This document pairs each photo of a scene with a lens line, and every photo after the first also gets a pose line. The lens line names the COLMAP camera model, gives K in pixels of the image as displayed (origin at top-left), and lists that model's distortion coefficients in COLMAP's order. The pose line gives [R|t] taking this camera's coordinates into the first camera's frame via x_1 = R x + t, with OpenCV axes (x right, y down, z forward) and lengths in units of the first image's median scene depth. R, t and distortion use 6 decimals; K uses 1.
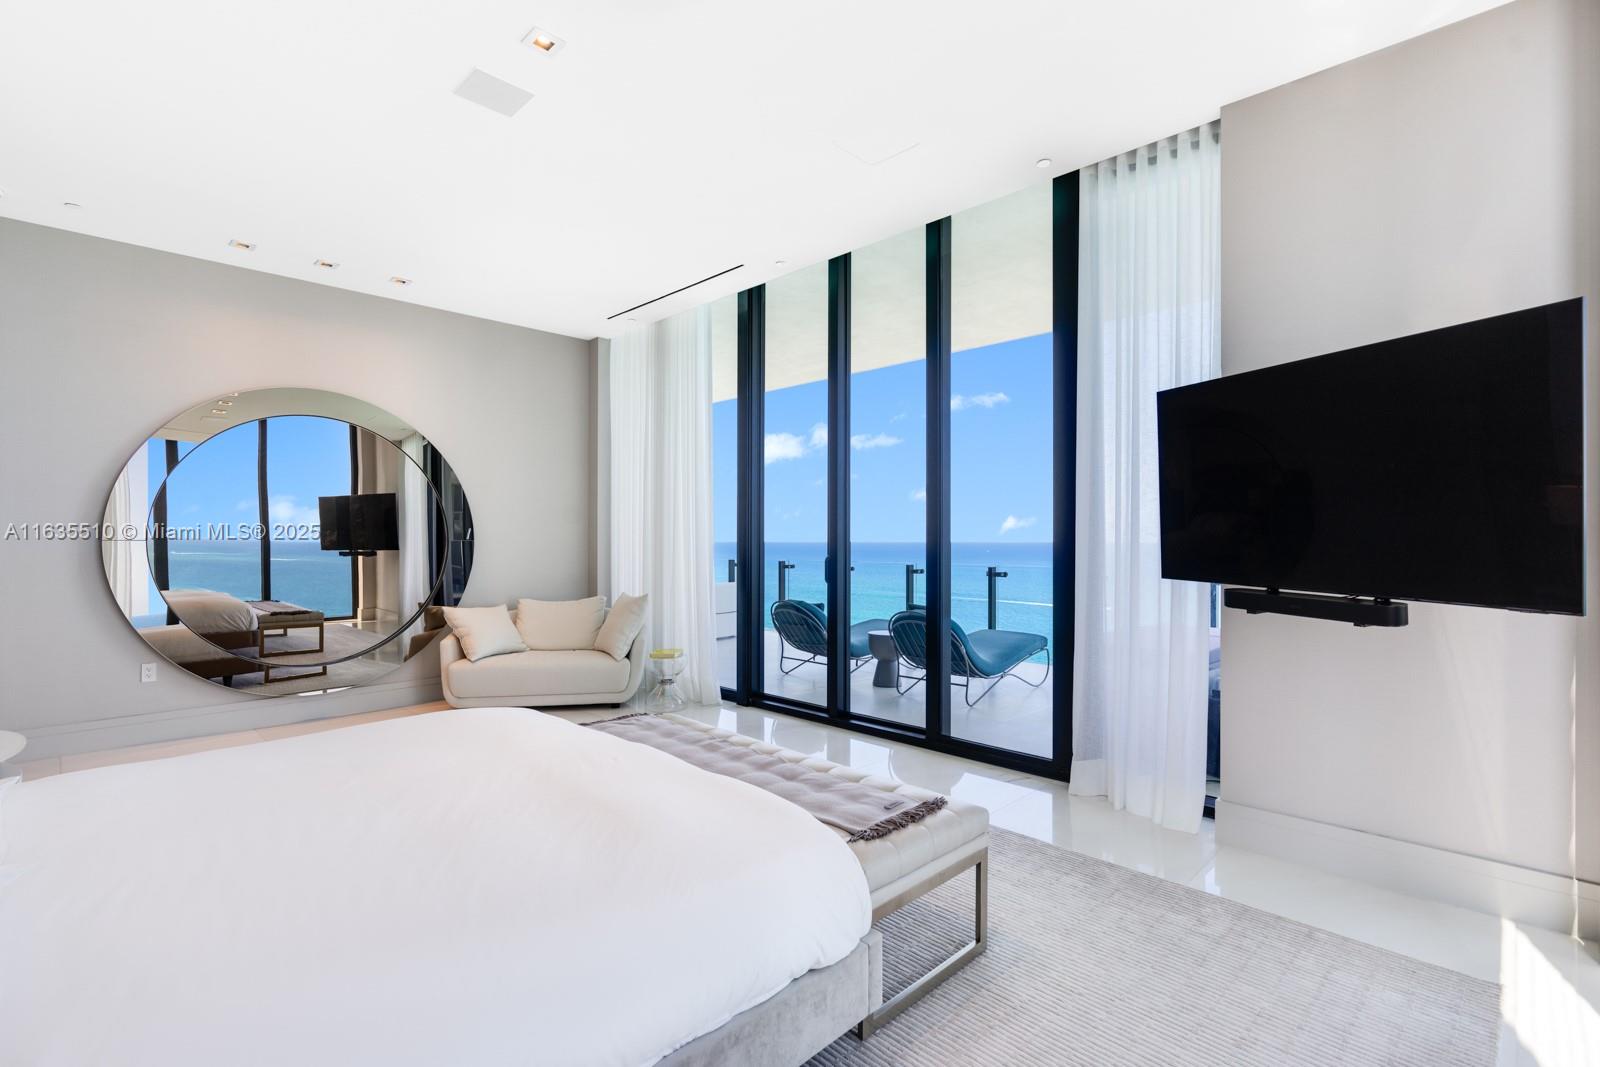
lens RADIAL K [[742.4, 0, 795.9], [0, 742.4, 534.8], [0, 0, 1]] dist [-0.000178, 0.000419]
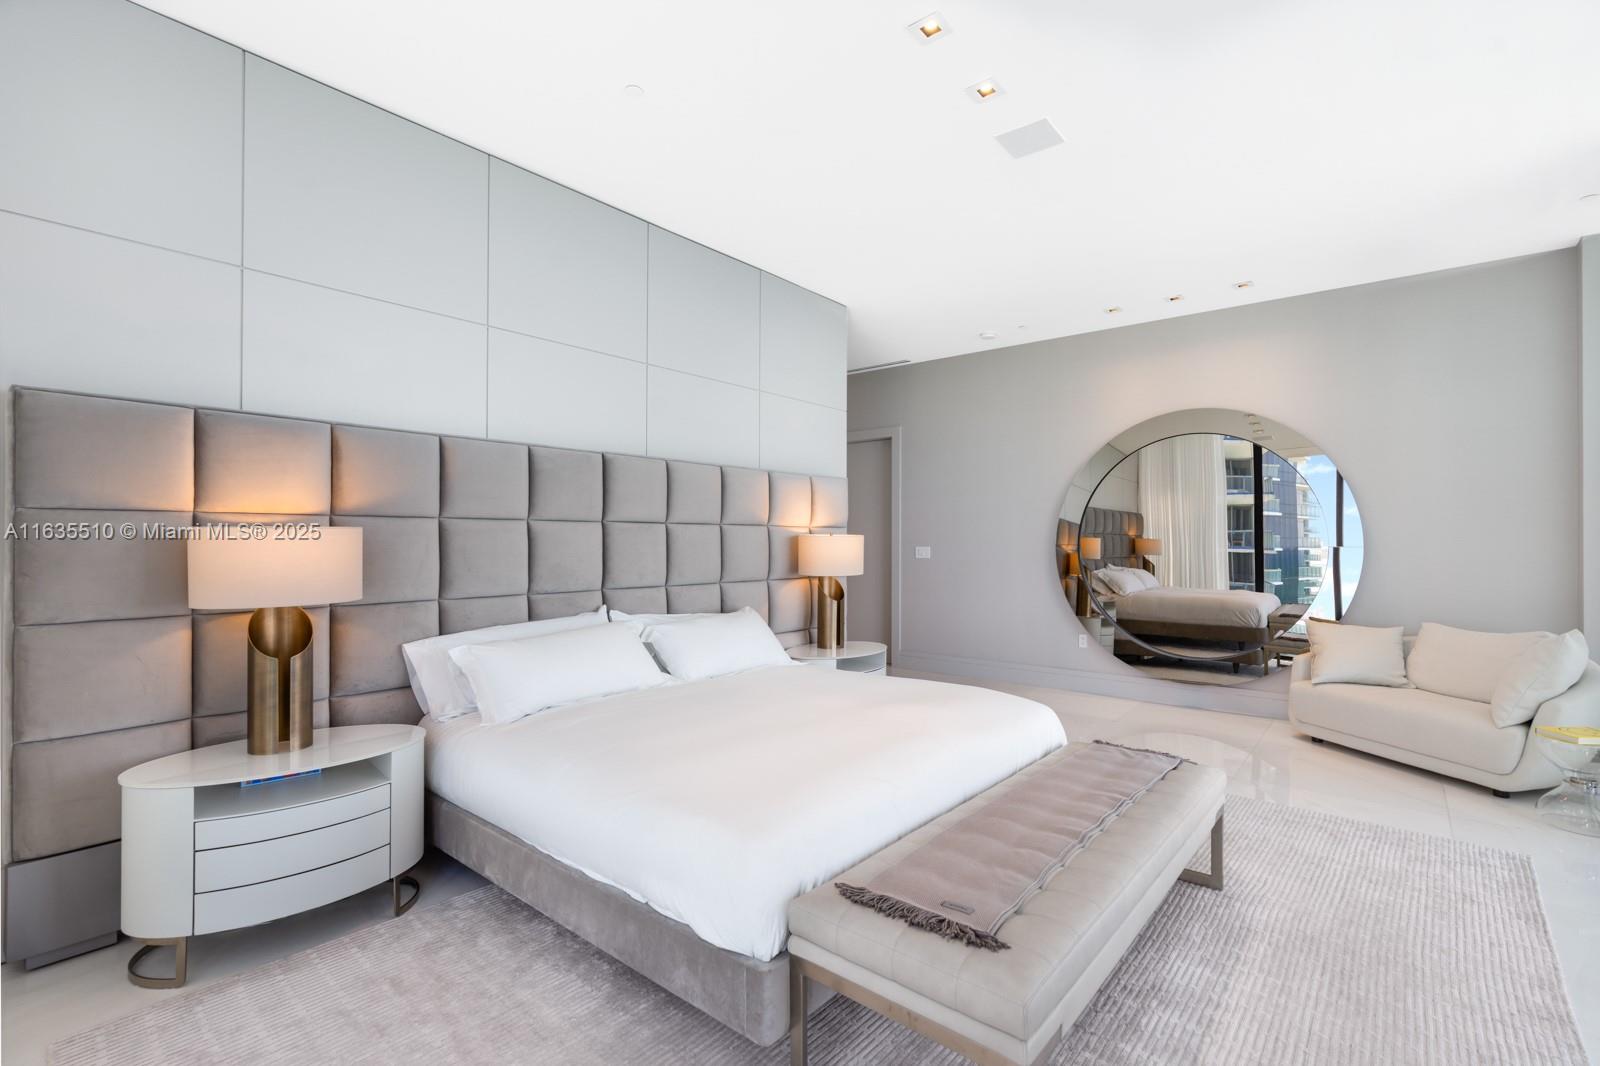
lens RADIAL K [[742.4, 0, 801.9], [0, 742.4, 534.6], [0, 0, 1]] dist [-0.000178, 0.000419]
pose [[0.080402, -0.012932, -0.996679, 0.362813], [0.004562, 0.999910, -0.012606, 0.007163], [0.996752, -0.003533, 0.080454, 0.347284]]
